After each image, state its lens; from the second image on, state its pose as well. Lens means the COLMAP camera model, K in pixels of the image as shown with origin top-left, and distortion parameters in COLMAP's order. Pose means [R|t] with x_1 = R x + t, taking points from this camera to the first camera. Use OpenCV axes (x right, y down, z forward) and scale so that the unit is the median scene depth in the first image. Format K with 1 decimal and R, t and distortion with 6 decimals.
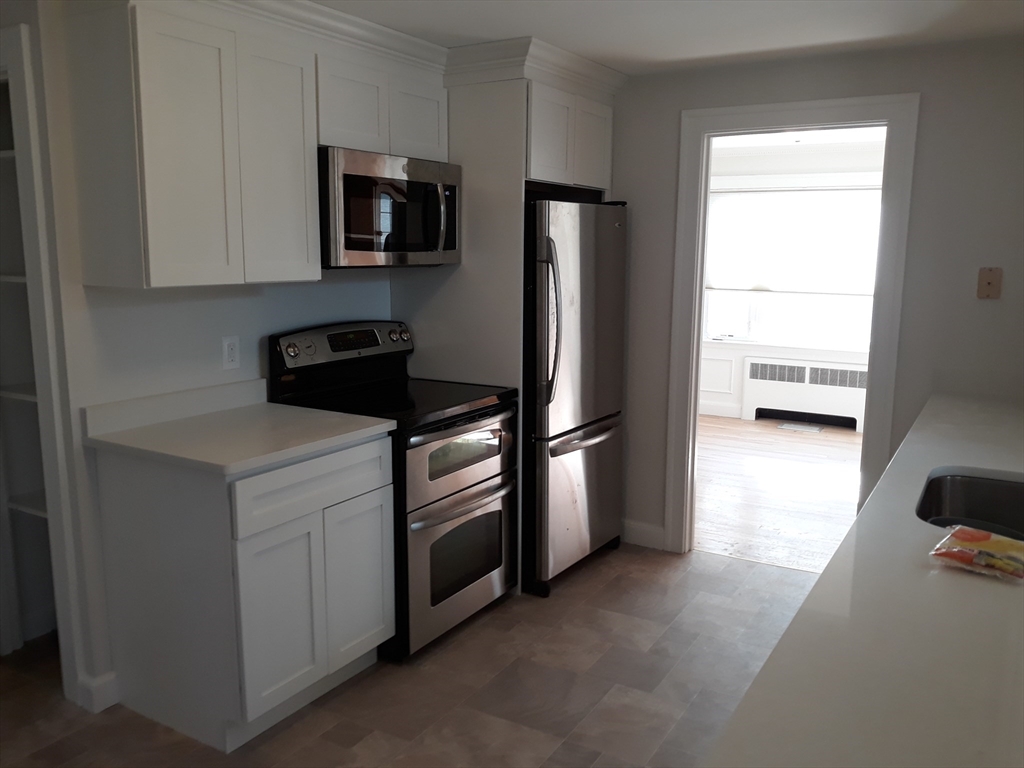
lens RADIAL K [[848.3, 0, 512.1], [0, 848.3, 386.6], [0, 0, 1]] dist [0.063887, -0.122776]
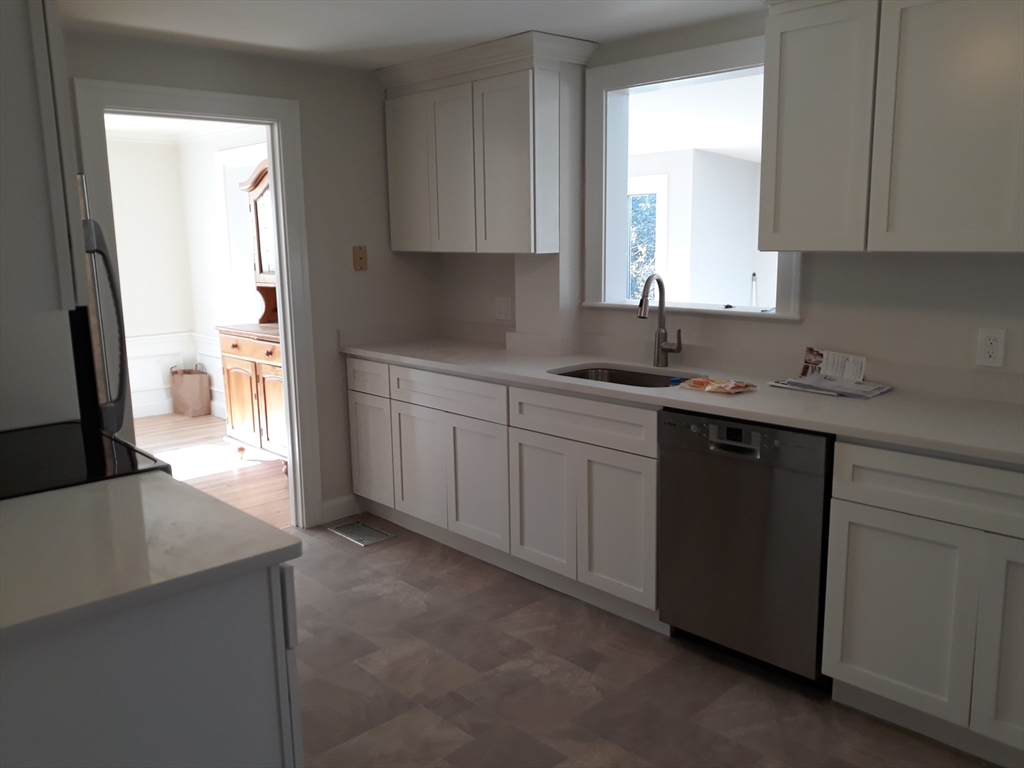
lens RADIAL K [[848.3, 0, 509.5], [0, 848.3, 378.3], [0, 0, 1]] dist [0.063887, -0.122776]
pose [[0.277109, -0.173920, 0.944967, -0.640443], [0.176011, 0.976028, 0.128022, -0.068182], [-0.944580, 0.130848, 0.301078, 0.419288]]
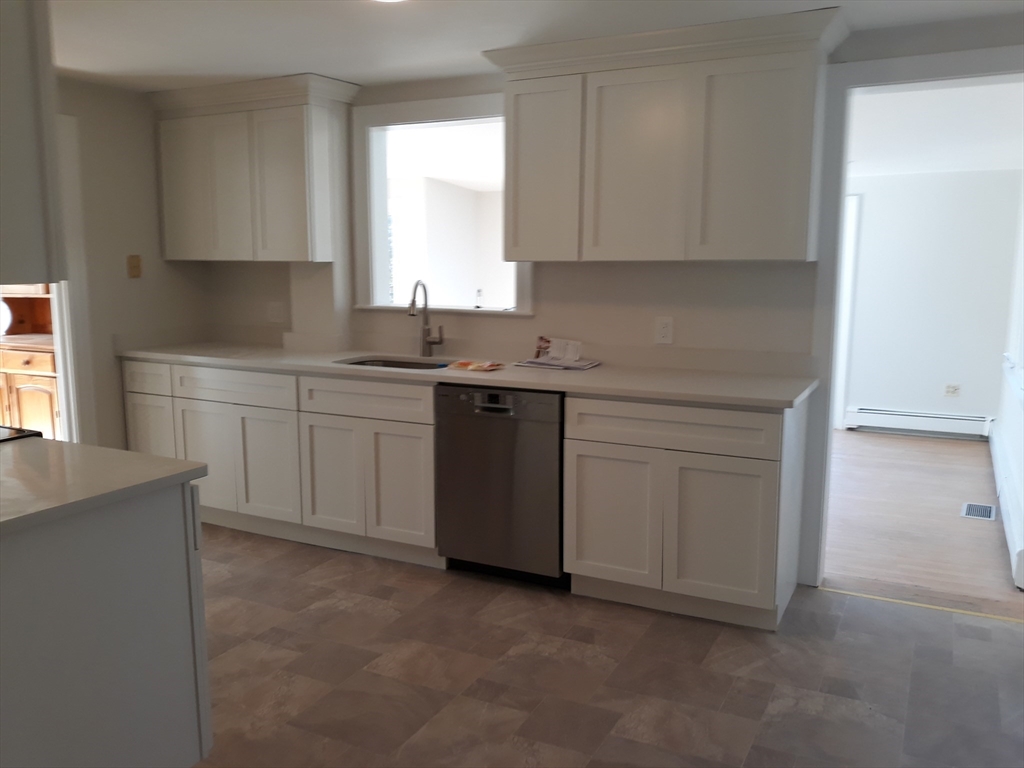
lens RADIAL K [[848.3, 0, 510.3], [0, 848.3, 382.0], [0, 0, 1]] dist [0.063887, -0.122776]
pose [[-0.049214, -0.156116, 0.986512, -0.865061], [0.165780, 0.972731, 0.162206, -0.062740], [-0.984934, 0.171526, -0.021991, 0.467861]]
